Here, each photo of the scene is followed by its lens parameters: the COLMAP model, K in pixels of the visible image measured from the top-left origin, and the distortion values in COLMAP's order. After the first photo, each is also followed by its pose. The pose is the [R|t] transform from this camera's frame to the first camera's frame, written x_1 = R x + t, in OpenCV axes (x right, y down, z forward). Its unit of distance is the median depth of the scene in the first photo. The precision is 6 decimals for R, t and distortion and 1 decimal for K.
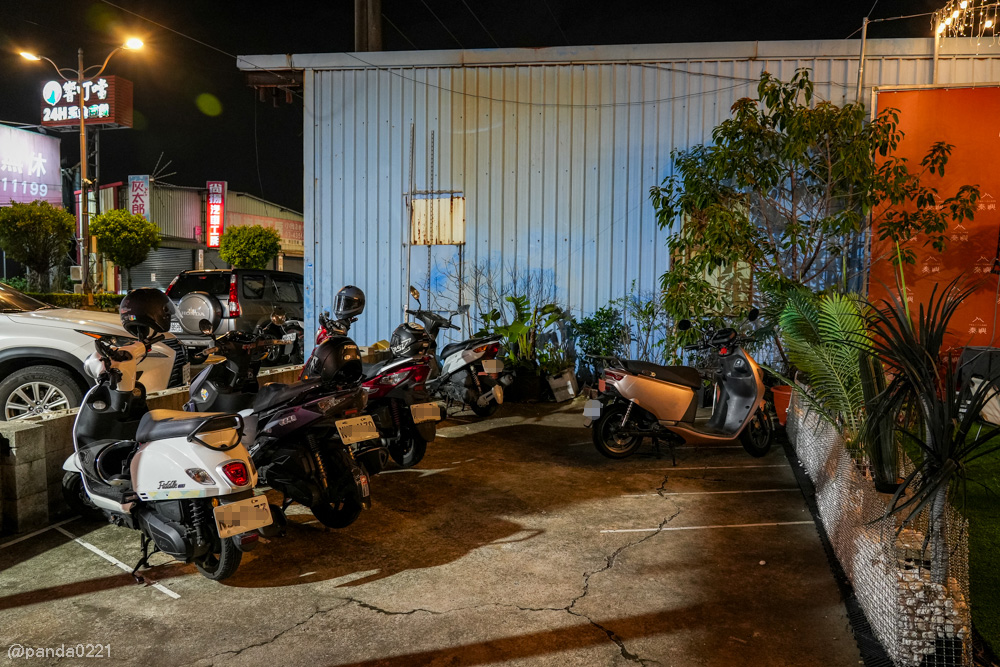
lens RADIAL K [[705.3, 0, 500.0], [0, 705.3, 333.5], [0, 0, 1]] dist [-0.033098, -0.002635]
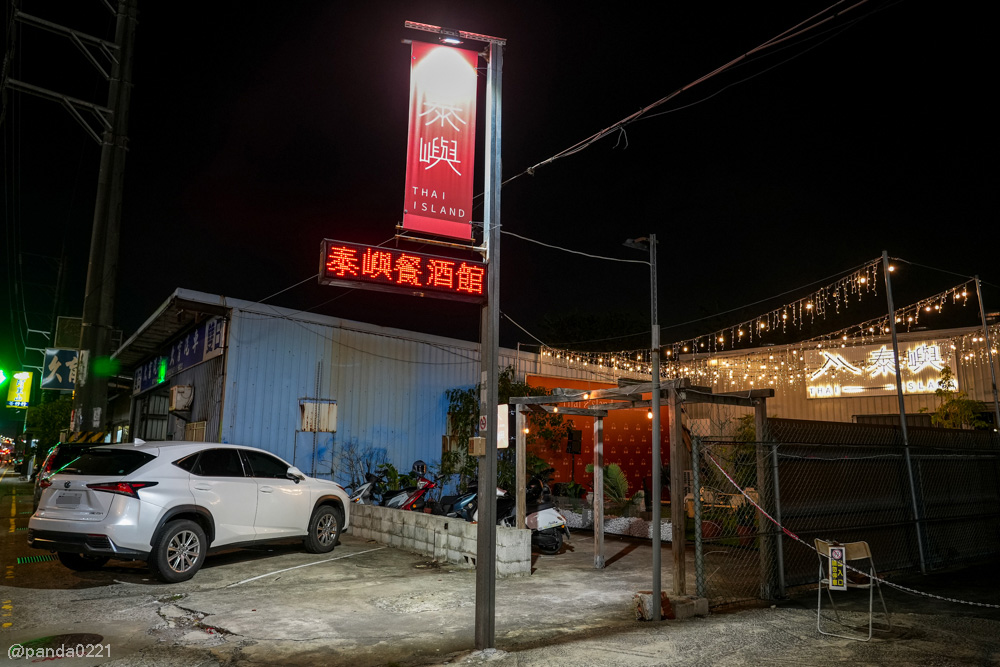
lens RADIAL K [[705.3, 0, 500.0], [0, 705.3, 333.5], [0, 0, 1]] dist [-0.033098, -0.002635]
pose [[0.624692, 0.127174, 0.770446, -1.116184], [0.044157, 0.979317, -0.197455, -0.009923], [-0.779622, 0.157369, 0.606156, -0.339082]]
